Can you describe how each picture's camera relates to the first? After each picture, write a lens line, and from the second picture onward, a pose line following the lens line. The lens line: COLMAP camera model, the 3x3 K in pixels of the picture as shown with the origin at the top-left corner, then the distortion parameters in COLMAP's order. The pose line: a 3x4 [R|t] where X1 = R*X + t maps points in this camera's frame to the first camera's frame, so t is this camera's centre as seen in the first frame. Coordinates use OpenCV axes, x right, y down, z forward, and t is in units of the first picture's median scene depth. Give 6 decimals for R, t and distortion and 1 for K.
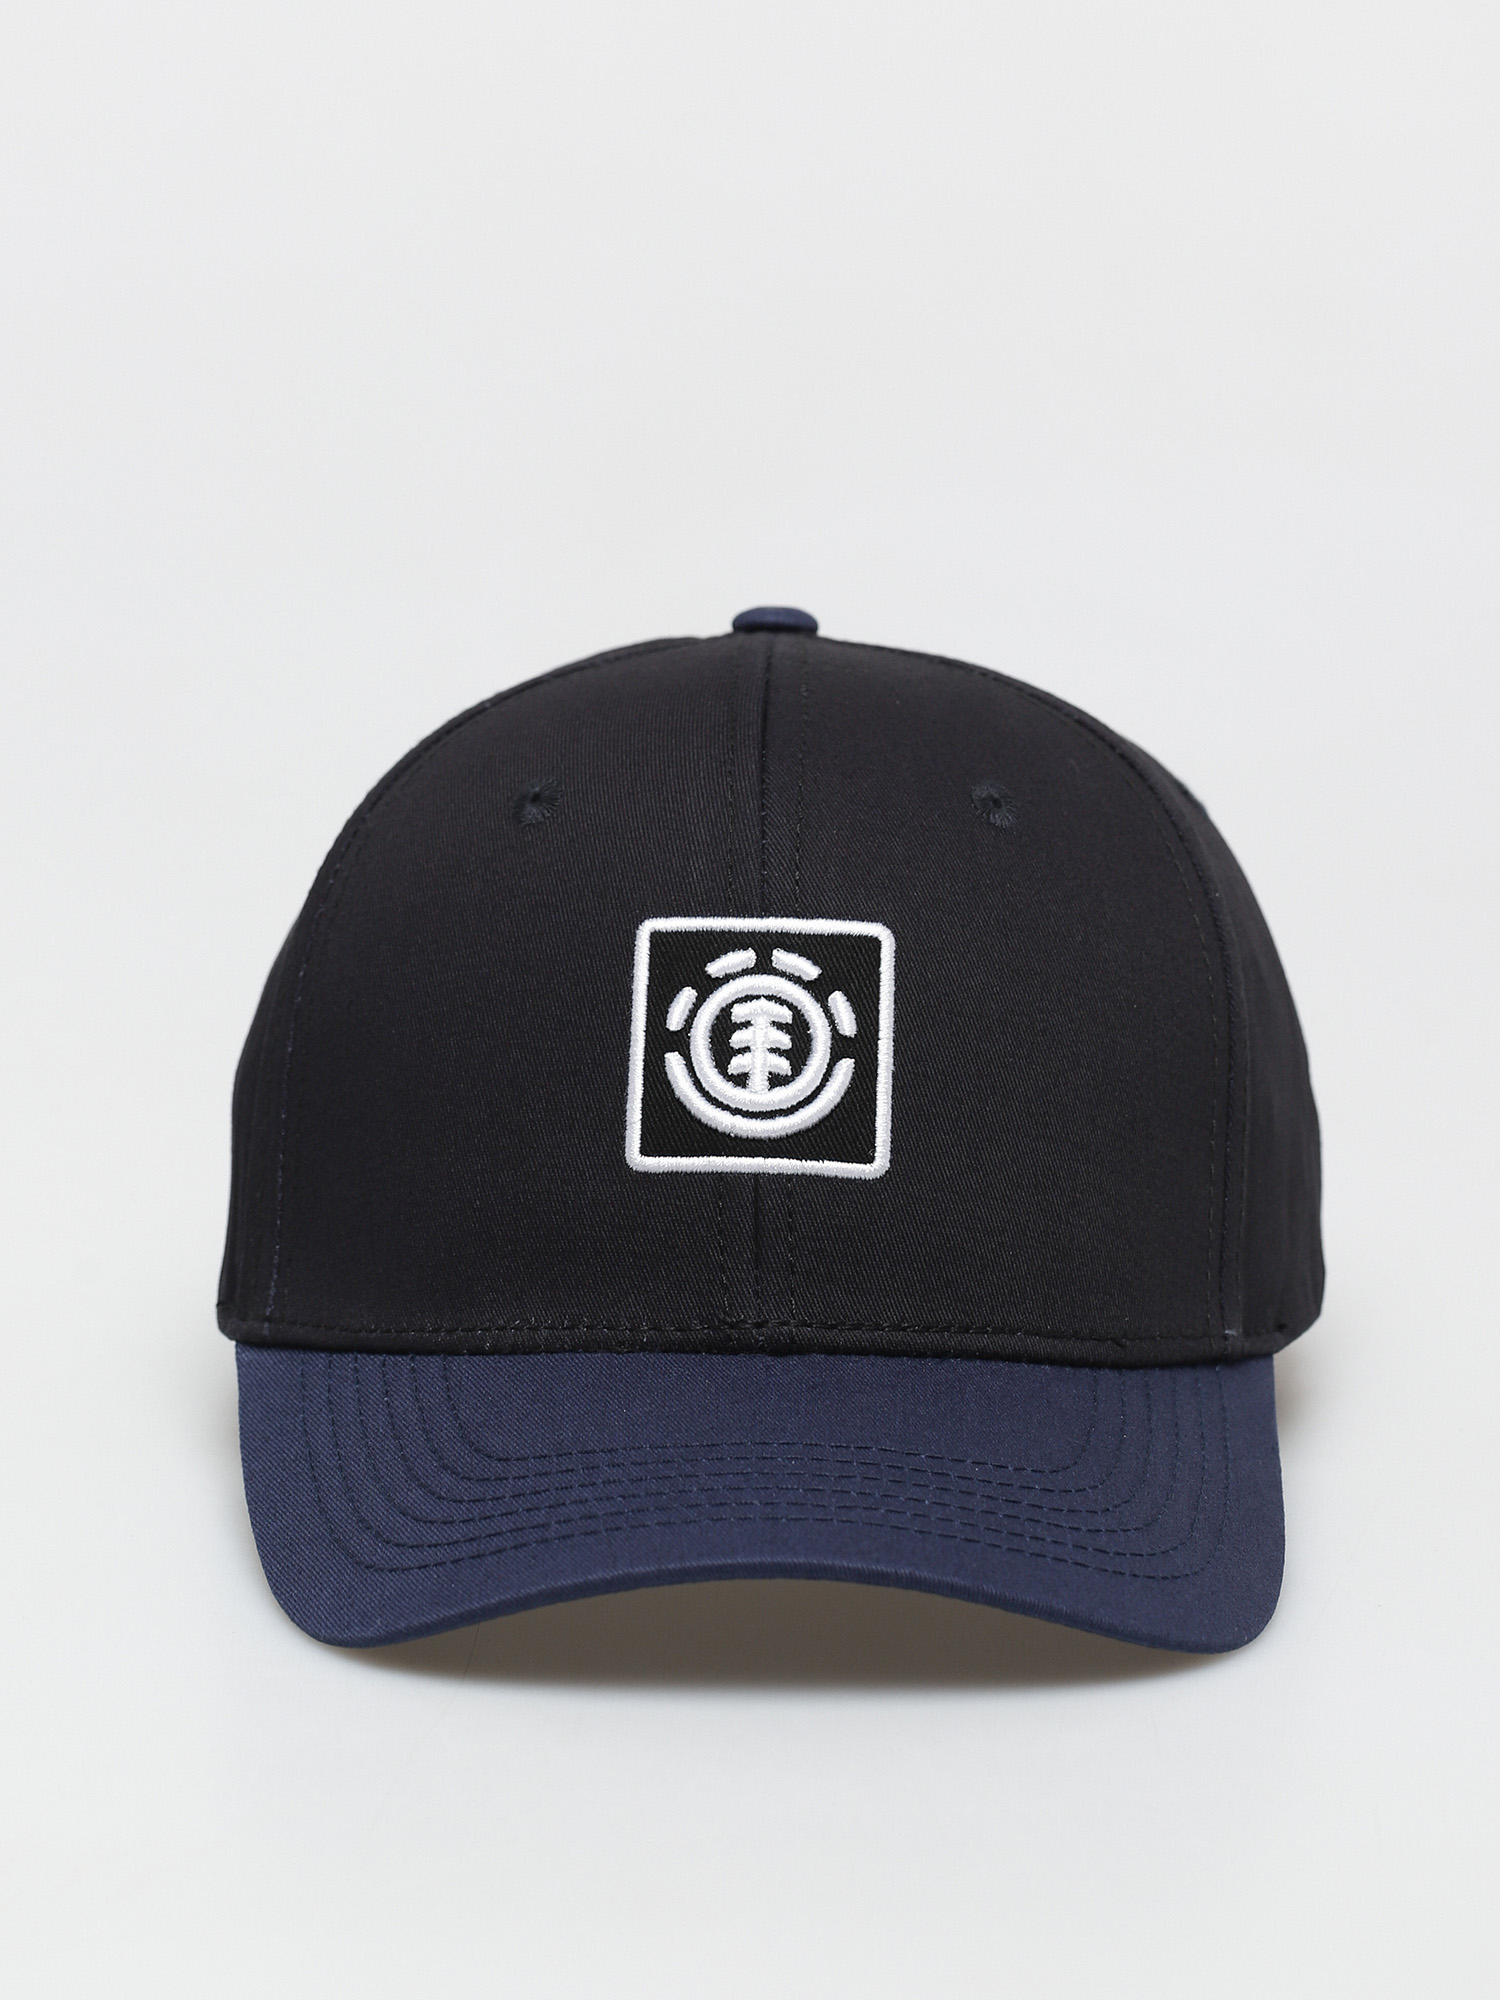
lens RADIAL K [[10408.2, 0, 750.0], [0, 10408.2, 1000.0], [0, 0, 1]] dist [-0.448326, -13.596090]
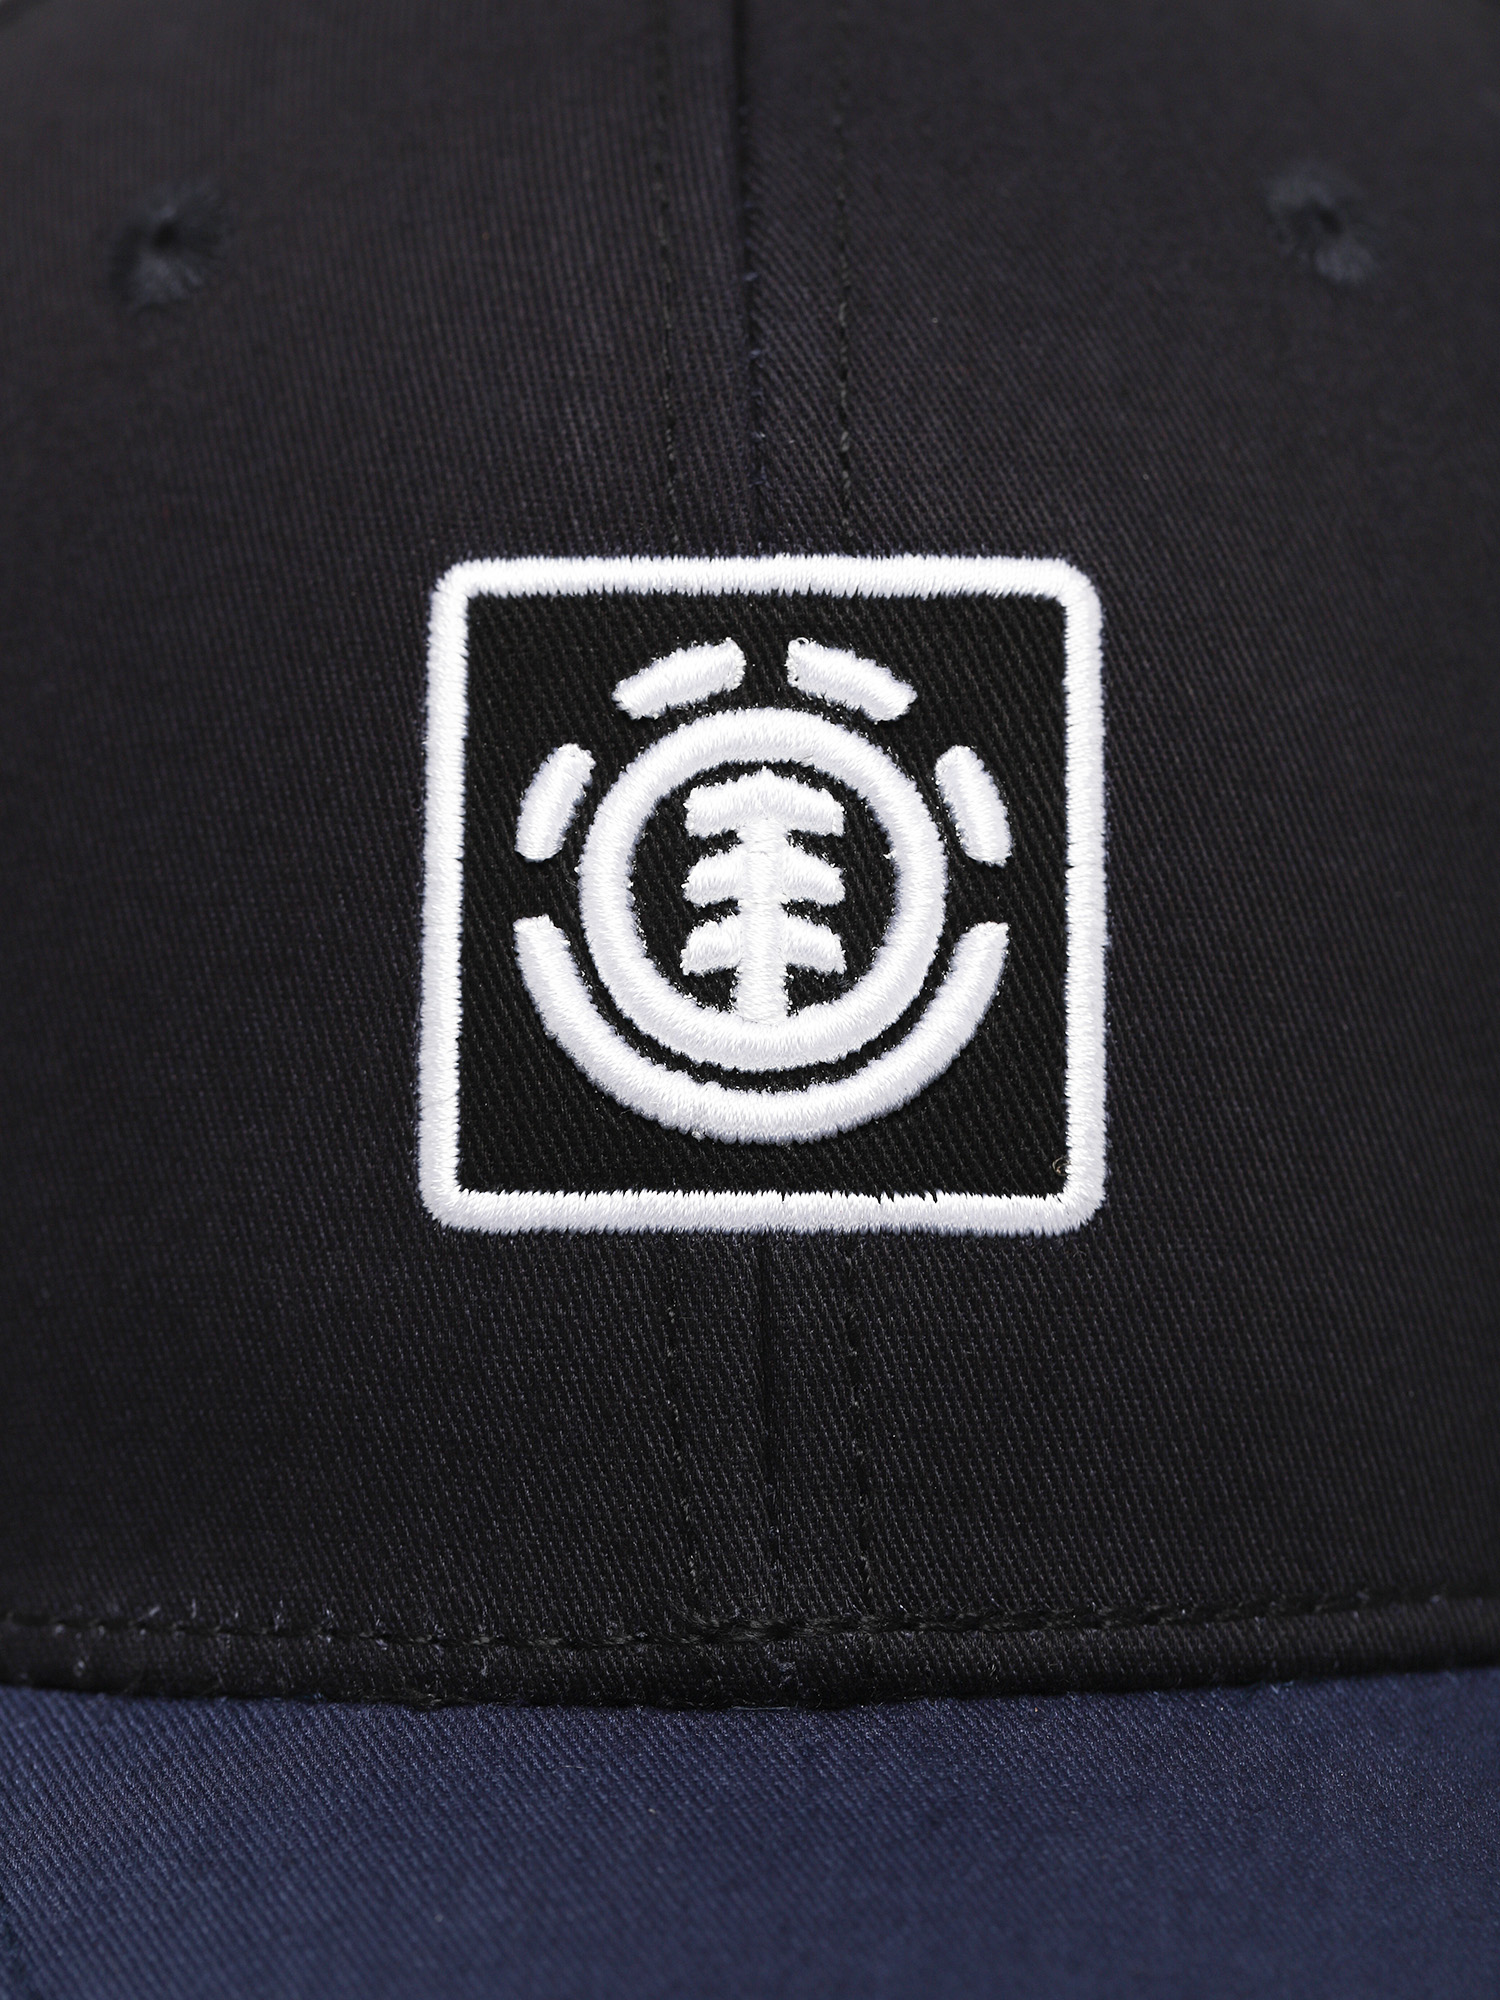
lens RADIAL K [[10408.2, 0, 750.0], [0, 10408.2, 1000.0], [0, 0, 1]] dist [-0.448326, -13.596090]
pose [[0.999355, -0.026311, 0.024440, -0.008972], [0.023510, 0.993809, 0.108589, -0.033500], [-0.027146, -0.107944, 0.993786, 0.617437]]
